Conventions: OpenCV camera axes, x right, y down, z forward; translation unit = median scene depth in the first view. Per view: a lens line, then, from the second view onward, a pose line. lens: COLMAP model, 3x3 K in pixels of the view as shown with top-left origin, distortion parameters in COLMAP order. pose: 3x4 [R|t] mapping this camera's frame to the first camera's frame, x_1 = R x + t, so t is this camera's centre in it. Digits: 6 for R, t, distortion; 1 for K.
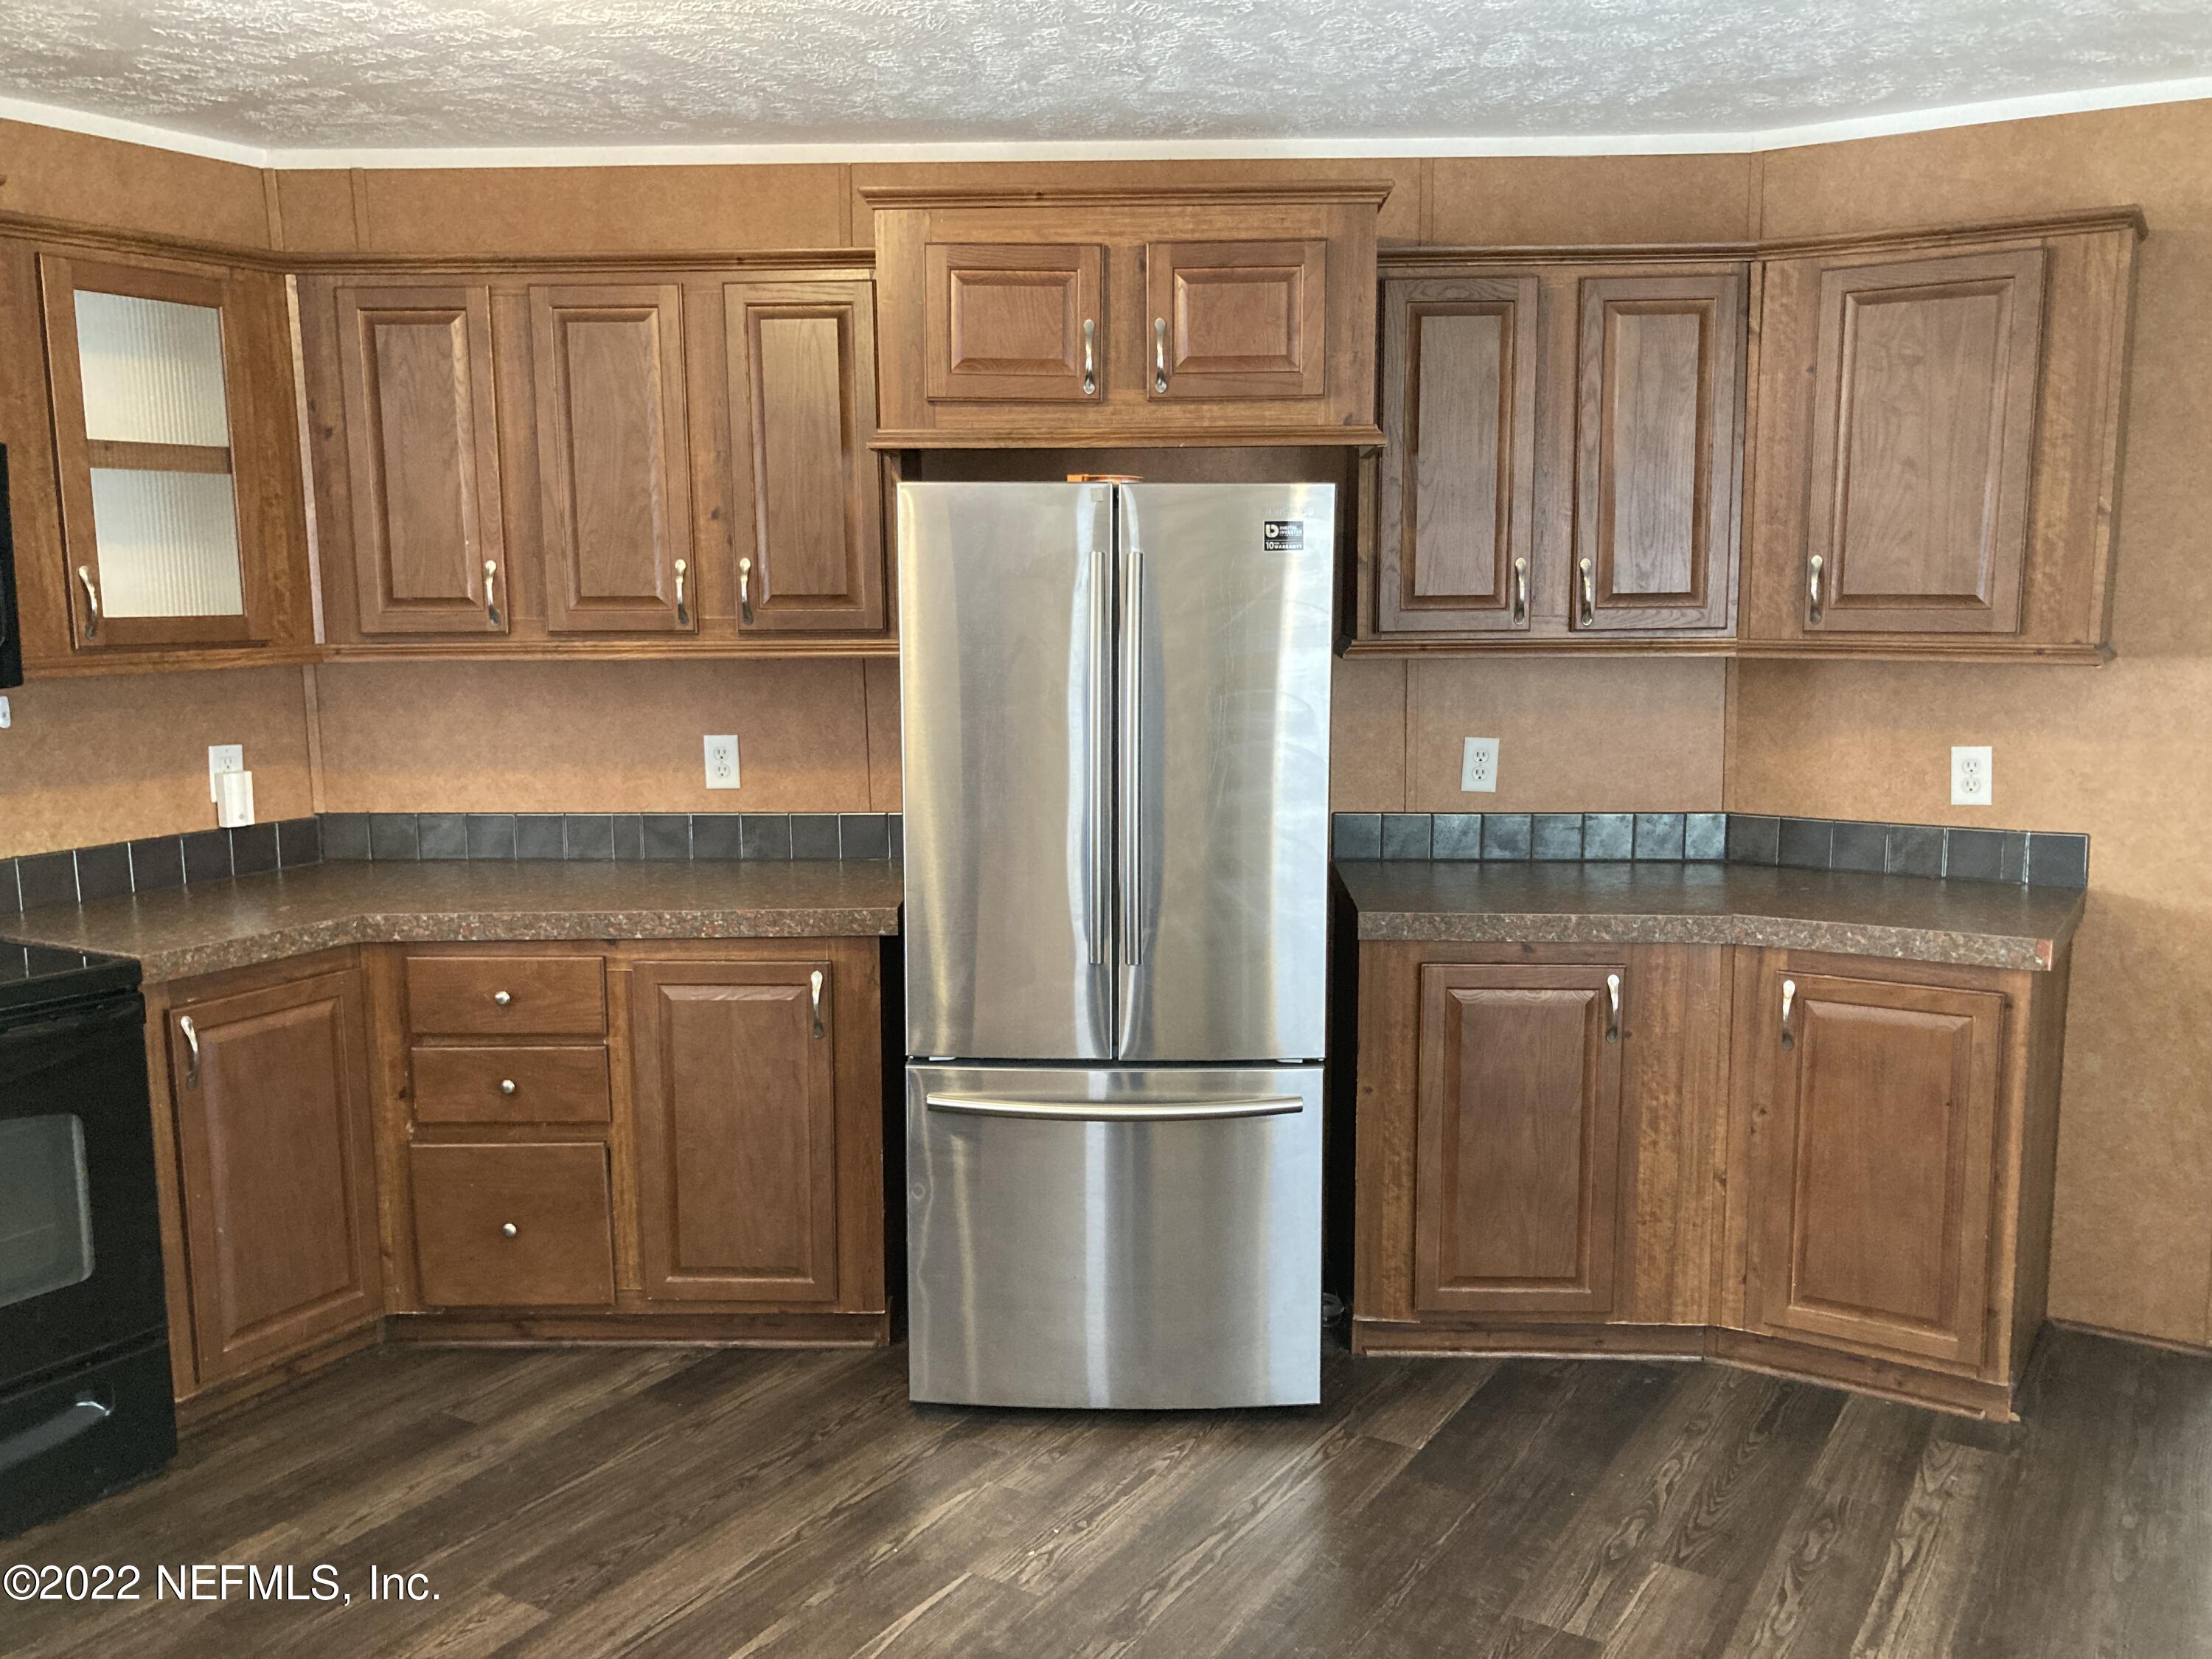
lens RADIAL K [[1814.9, 0, 1106.0], [0, 1814.9, 829.5], [0, 0, 1]] dist [-0.001163, 0.002717]
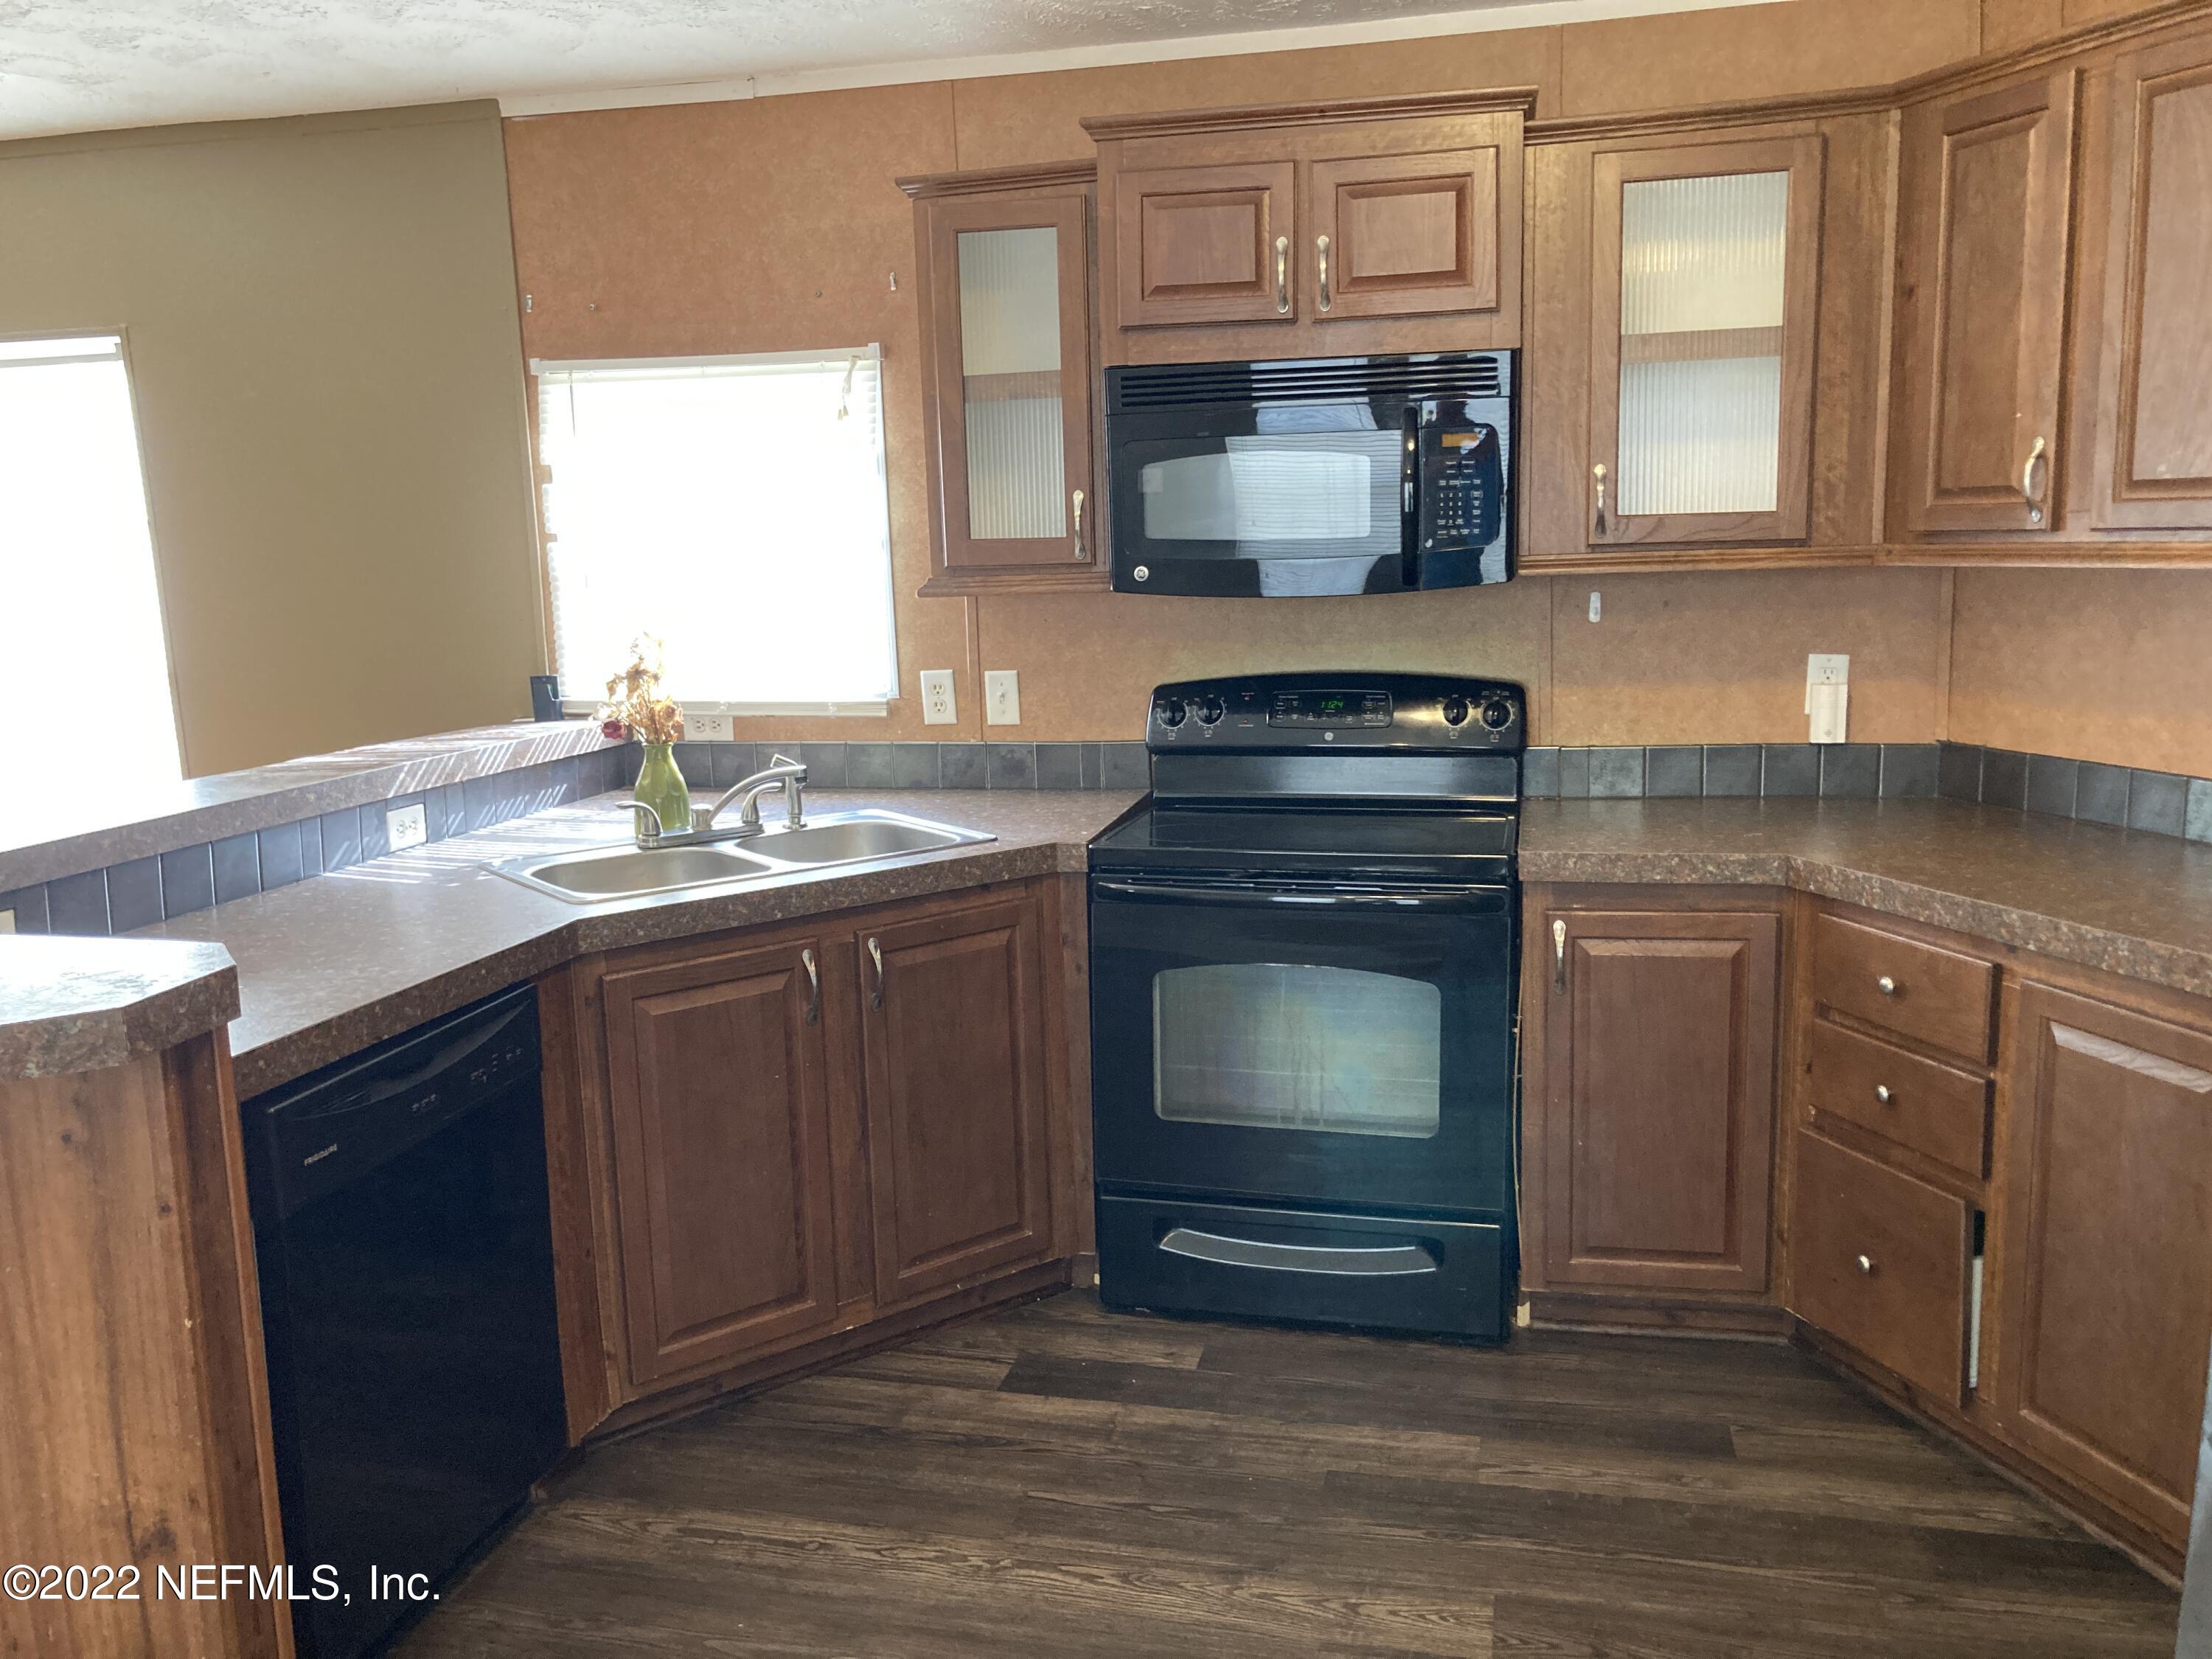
lens RADIAL K [[1833.3, 0, 1106.0], [0, 1833.3, 829.5], [0, 0, 1]] dist [0.045205, -0.011872]
pose [[0.318884, 0.157288, -0.934651, 0.314574], [-0.104410, 0.985962, 0.130300, -0.046650], [0.942025, 0.056037, 0.330830, 0.386724]]
